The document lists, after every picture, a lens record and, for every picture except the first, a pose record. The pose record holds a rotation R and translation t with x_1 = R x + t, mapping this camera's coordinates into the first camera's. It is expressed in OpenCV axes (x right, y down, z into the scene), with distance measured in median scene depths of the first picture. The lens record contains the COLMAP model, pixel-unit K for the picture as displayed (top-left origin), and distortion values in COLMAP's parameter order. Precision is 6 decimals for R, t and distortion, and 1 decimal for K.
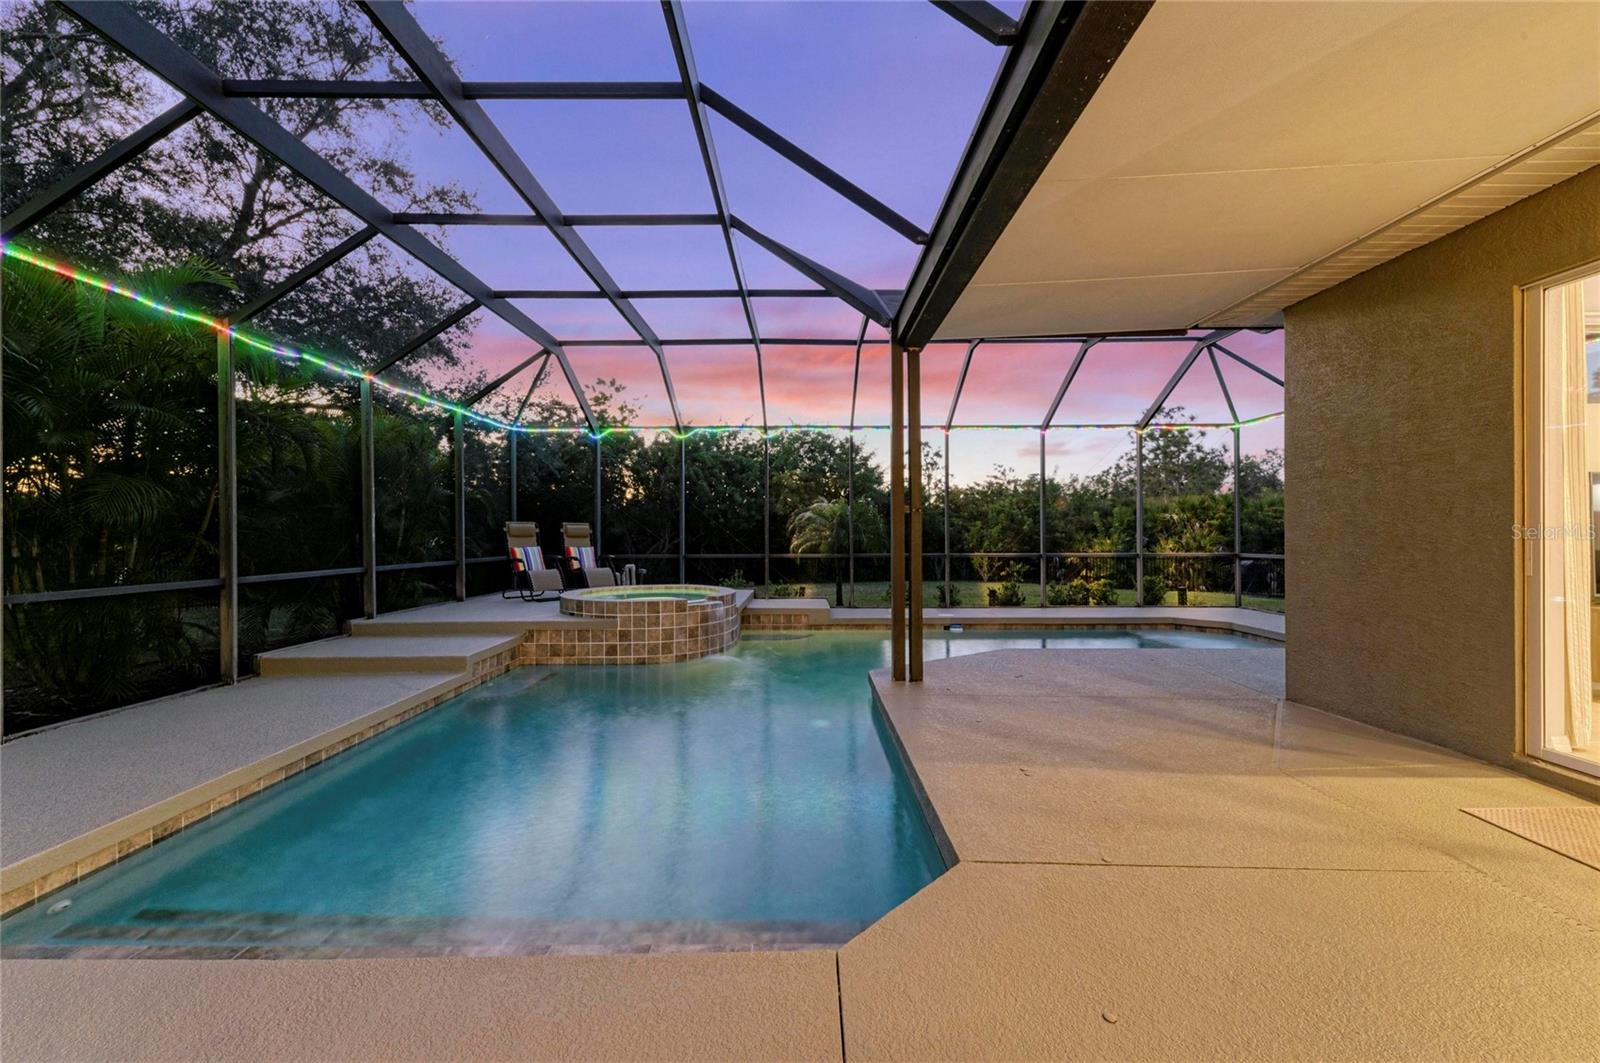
lens RADIAL K [[619.9, 0, 807.5], [0, 619.9, 529.2], [0, 0, 1]] dist [0.022587, -0.010221]
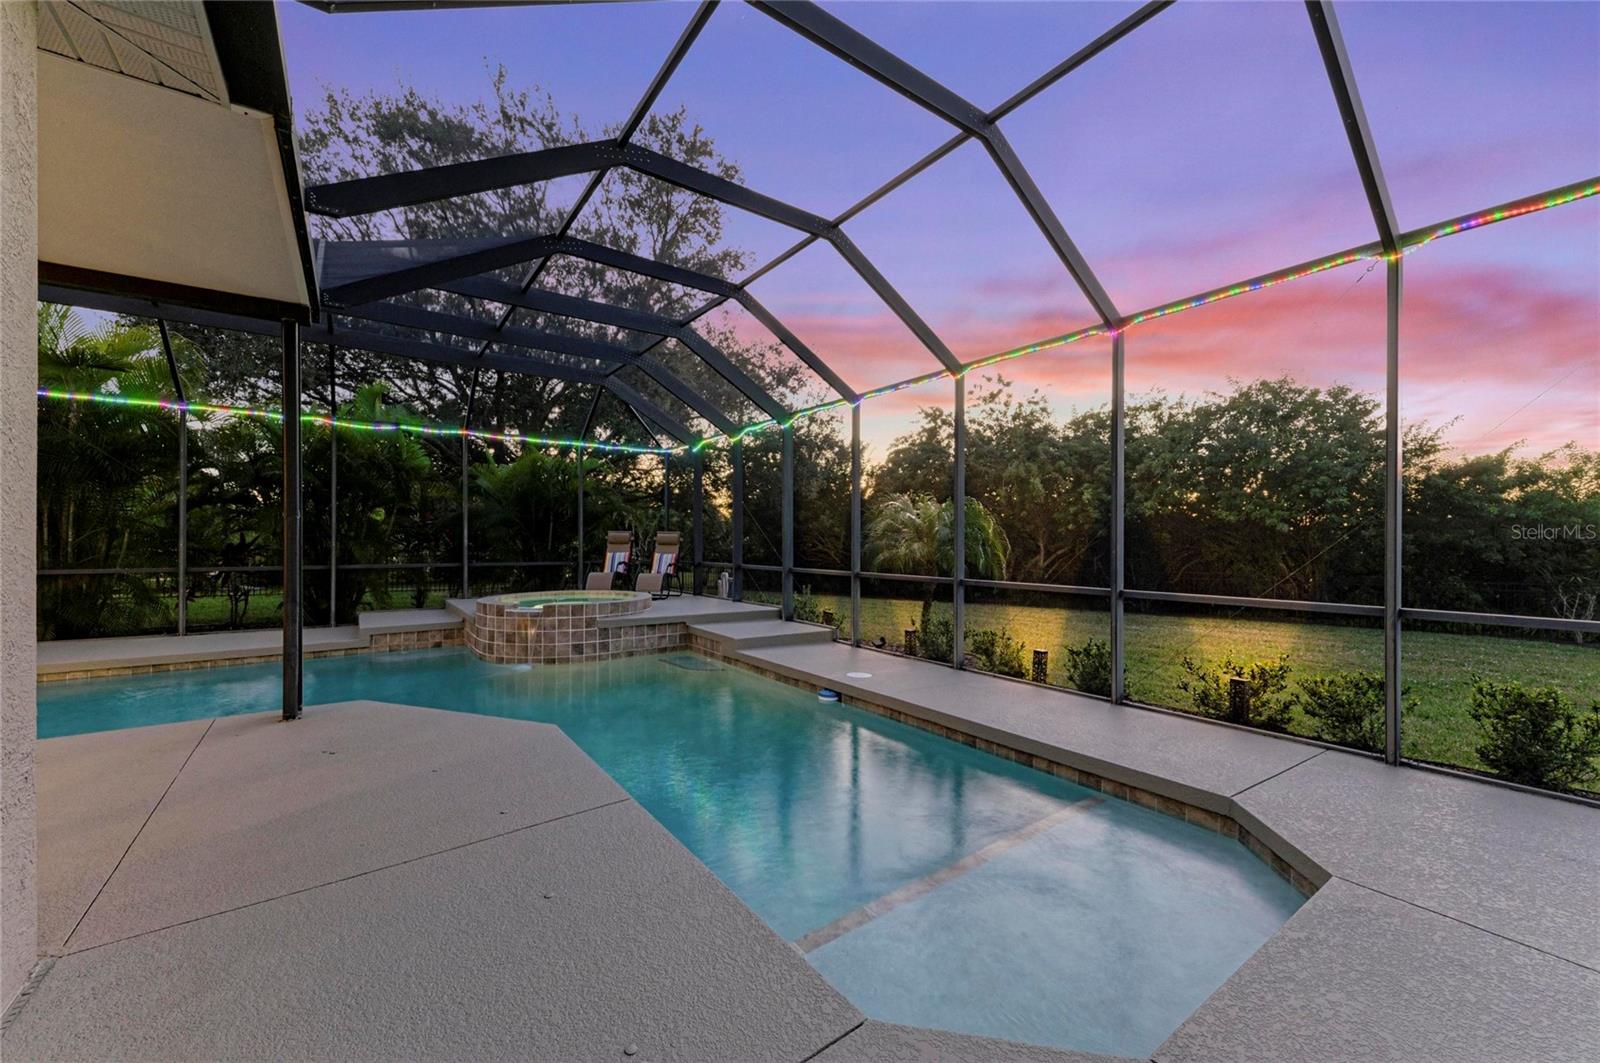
lens RADIAL K [[628.9, 0, 811.0], [0, 628.9, 536.3], [0, 0, 1]] dist [-0.045732, 0.026661]
pose [[0.593114, -0.000785, -0.805118, 0.939904], [-0.001737, 0.999996, -0.002255, 0.000025], [0.805117, 0.002736, 0.593110, 0.791356]]
